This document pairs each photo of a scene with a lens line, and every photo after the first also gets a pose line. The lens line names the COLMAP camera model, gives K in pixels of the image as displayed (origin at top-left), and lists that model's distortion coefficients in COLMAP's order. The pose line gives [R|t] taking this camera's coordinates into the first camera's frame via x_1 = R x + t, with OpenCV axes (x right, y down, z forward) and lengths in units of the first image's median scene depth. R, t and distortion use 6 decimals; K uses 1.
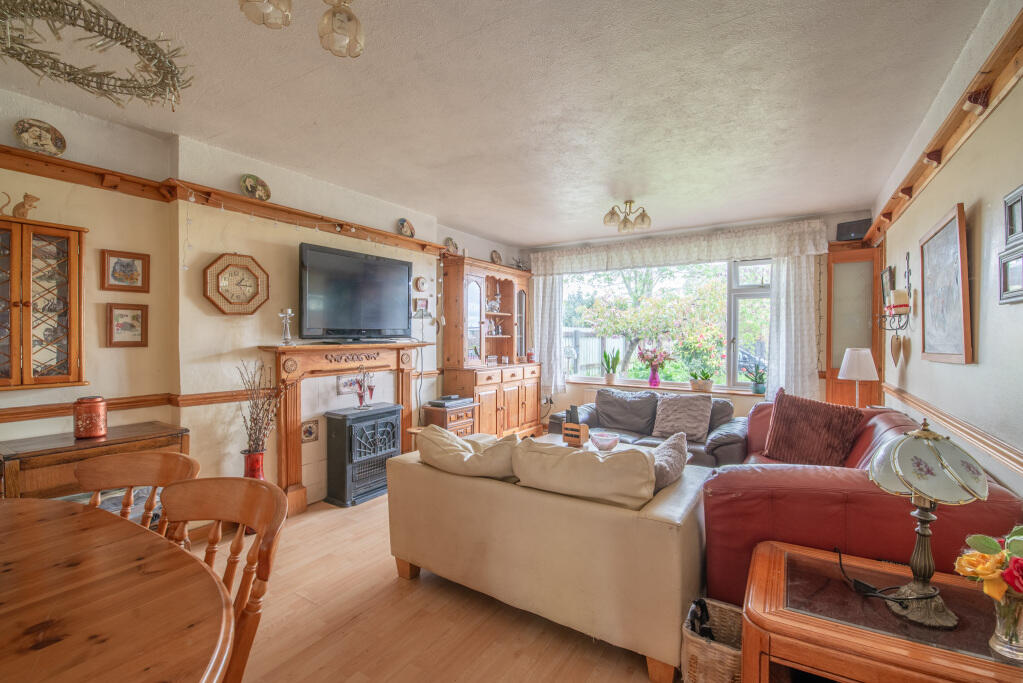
lens RADIAL K [[448.3, 0, 506.1], [0, 448.3, 338.7], [0, 0, 1]] dist [-0.001245, -0.000327]
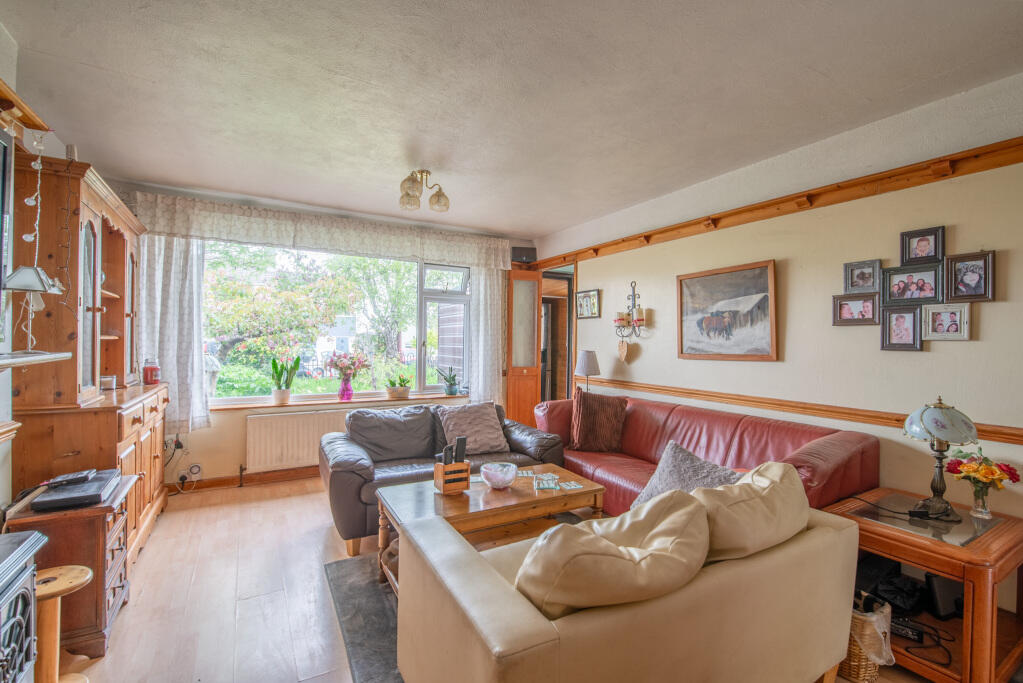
lens RADIAL K [[448.3, 0, 506.1], [0, 448.3, 338.7], [0, 0, 1]] dist [-0.001245, -0.000327]
pose [[0.456690, 0.004132, 0.889617, -0.290862], [-0.004157, 0.999988, -0.002510, -0.005314], [-0.889616, -0.002552, 0.456701, 0.400485]]
